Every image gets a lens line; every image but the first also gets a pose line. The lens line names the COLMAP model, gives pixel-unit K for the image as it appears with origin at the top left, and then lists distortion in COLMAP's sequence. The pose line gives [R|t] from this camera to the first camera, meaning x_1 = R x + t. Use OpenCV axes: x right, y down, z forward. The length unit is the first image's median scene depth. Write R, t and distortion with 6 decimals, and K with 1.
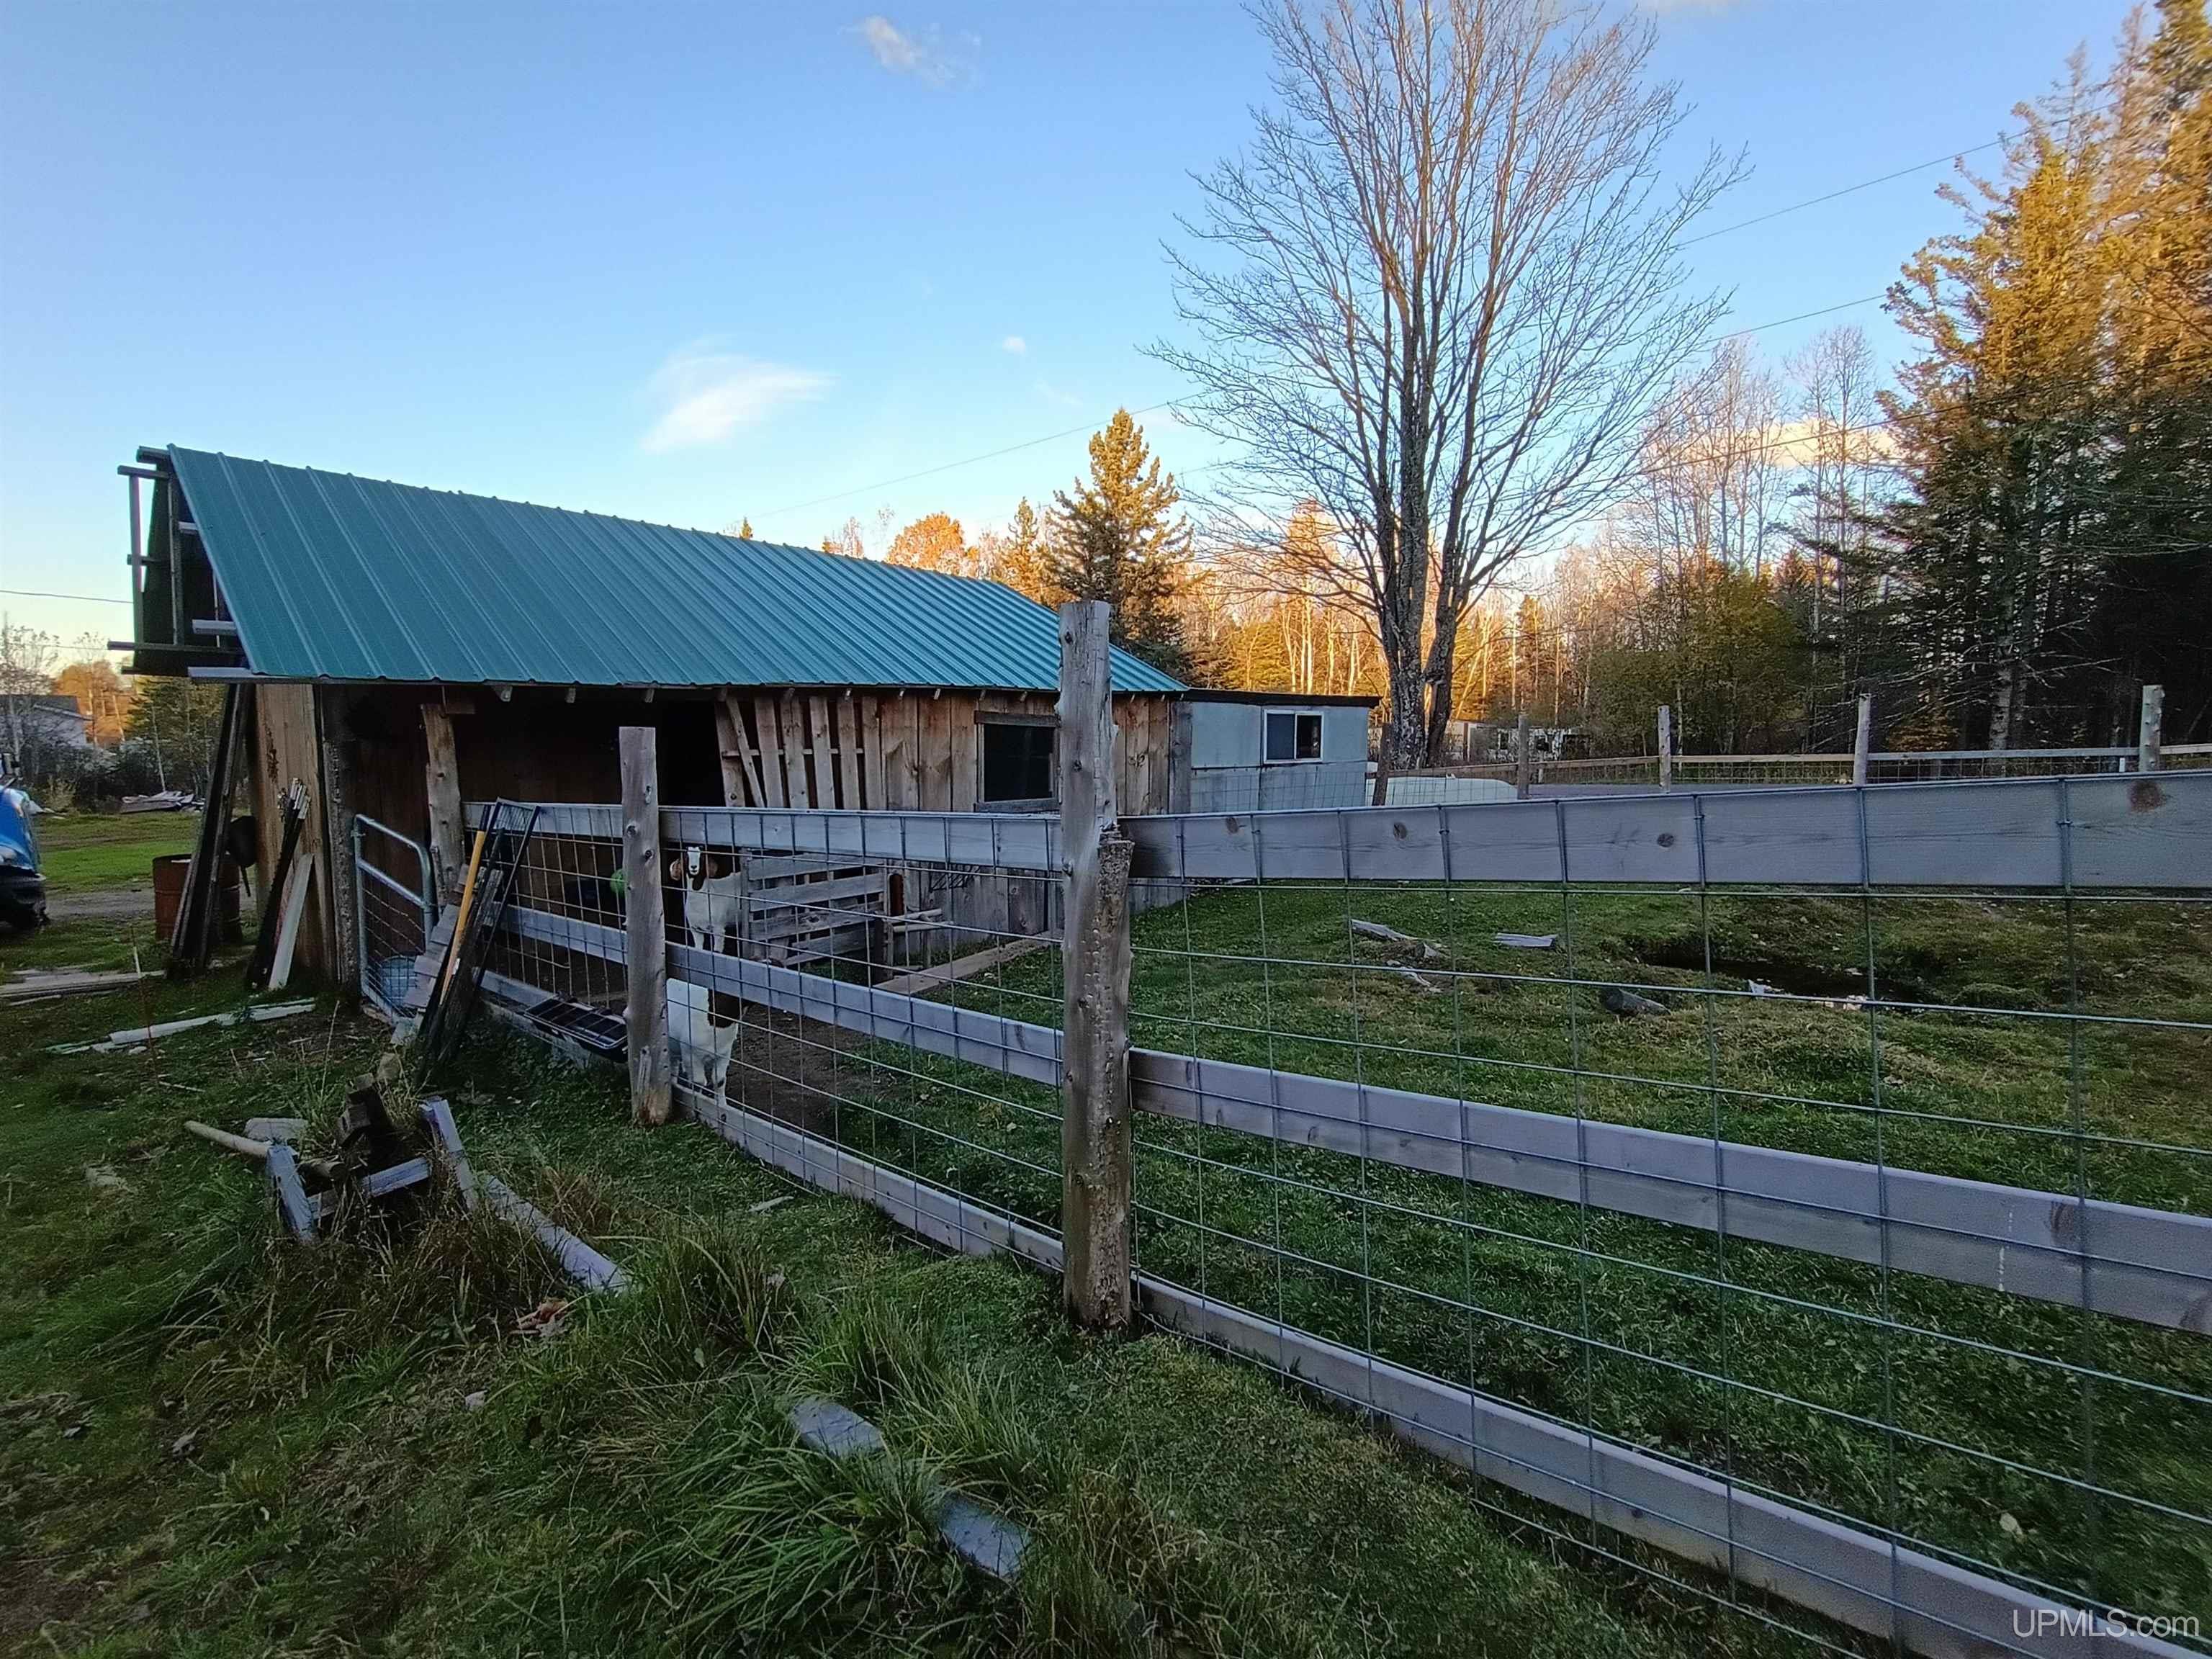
lens RADIAL K [[1011.5, 0, 1104.3], [0, 1011.5, 825.7], [0, 0, 1]] dist [-0.012178, 0.004965]
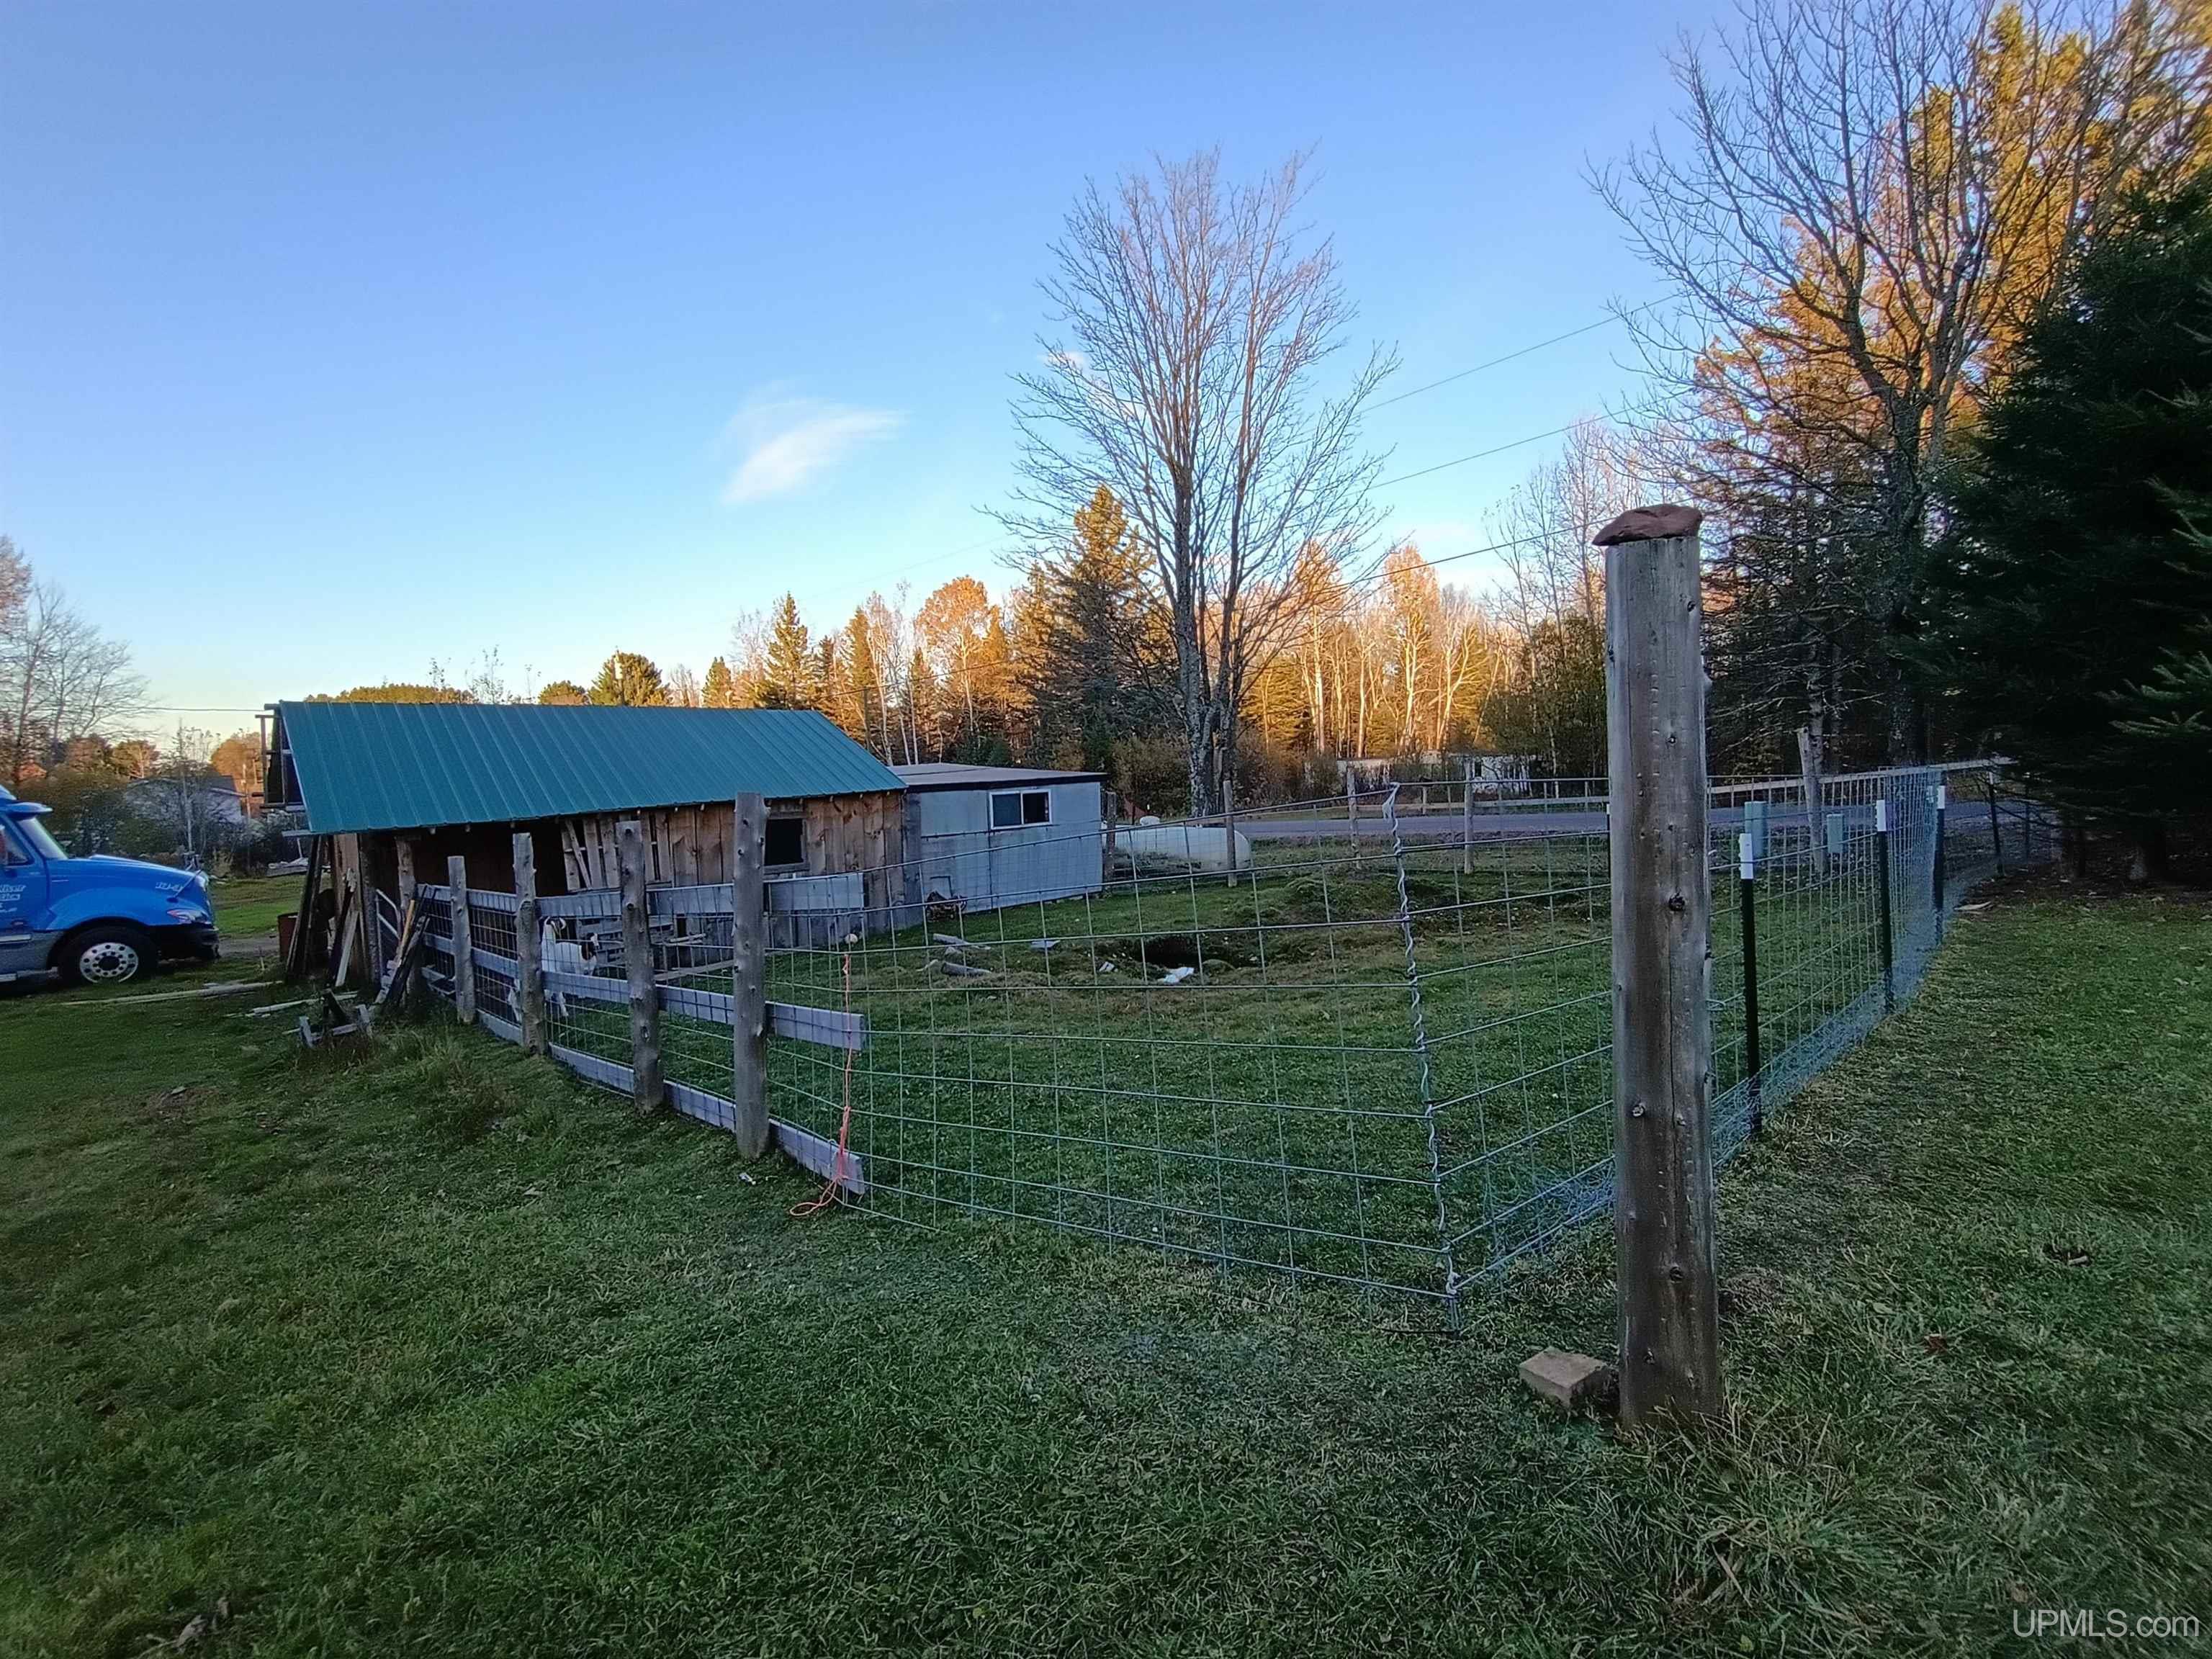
lens RADIAL K [[1011.5, 0, 1104.3], [0, 1011.5, 825.7], [0, 0, 1]] dist [-0.012178, 0.004965]
pose [[0.996043, -0.033745, -0.082218, 0.650007], [0.031335, 0.999046, -0.030427, -0.026278], [0.083167, 0.027731, 0.996150, -0.640464]]
